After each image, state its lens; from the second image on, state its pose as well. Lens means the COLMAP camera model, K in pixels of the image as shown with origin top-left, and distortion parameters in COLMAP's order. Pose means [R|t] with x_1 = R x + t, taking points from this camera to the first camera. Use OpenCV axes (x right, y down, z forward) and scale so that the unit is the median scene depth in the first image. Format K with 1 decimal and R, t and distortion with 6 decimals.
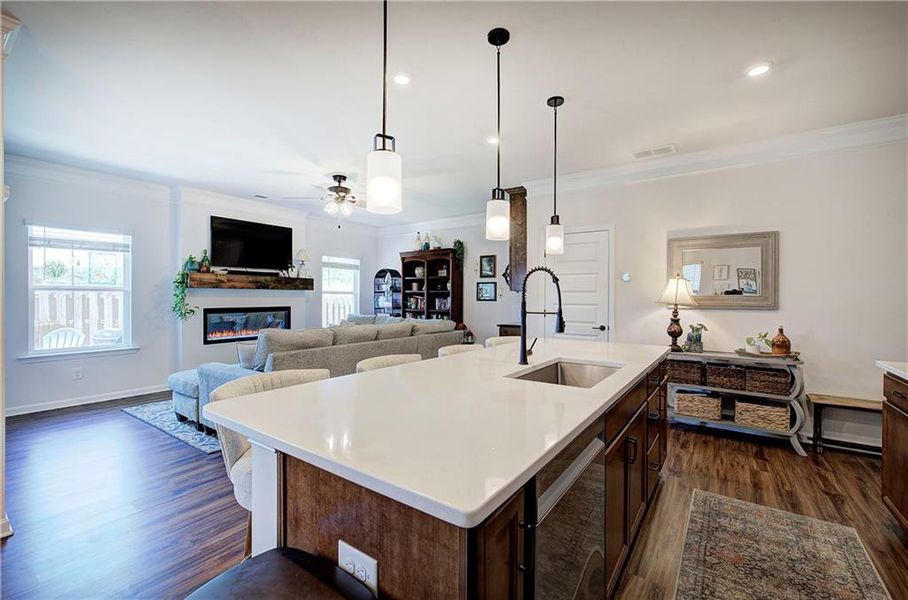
lens RADIAL K [[384.4, 0, 454.4], [0, 384.4, 296.9], [0, 0, 1]] dist [-0.000220, -0.000237]
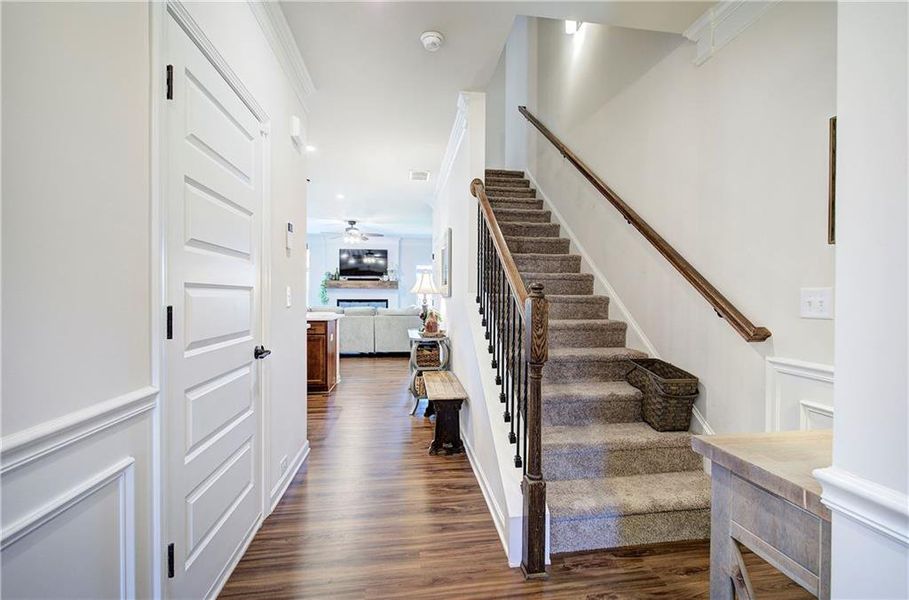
lens RADIAL K [[395.4, 0, 456.3], [0, 395.4, 299.1], [0, 0, 1]] dist [0.000754, -0.000302]
pose [[0.678313, -0.005870, -0.734750, 1.097229], [0.000900, 0.999974, -0.007158, 0.041240], [0.734773, 0.004194, 0.678300, 0.114350]]
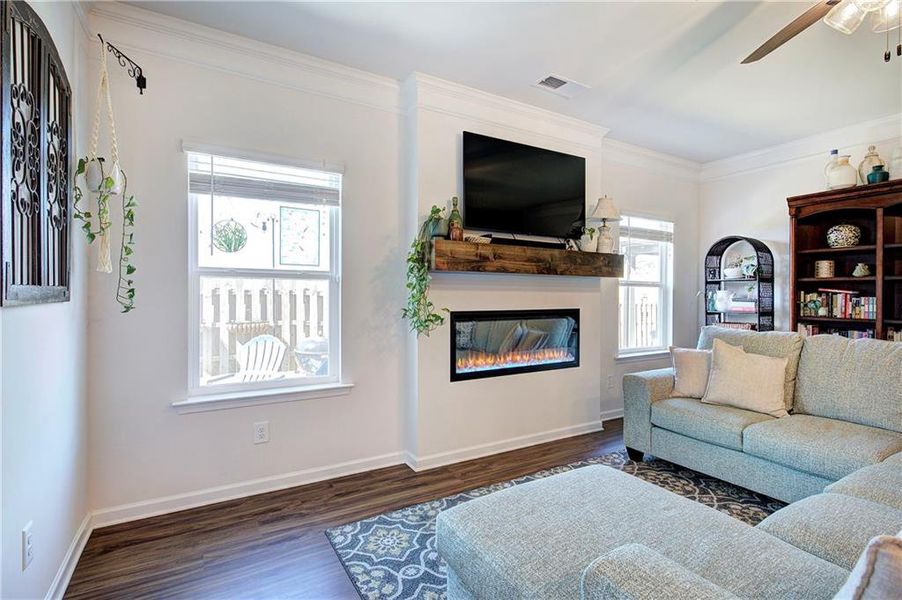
lens RADIAL K [[428.0, 0, 448.5], [0, 428.0, 296.6], [0, 0, 1]] dist [-0.000782, -0.000202]
pose [[0.907059, 0.000791, -0.421003, -0.391089], [-0.000384, 0.999999, 0.001051, 0.008507], [0.421003, -0.000792, 0.907059, 0.449804]]
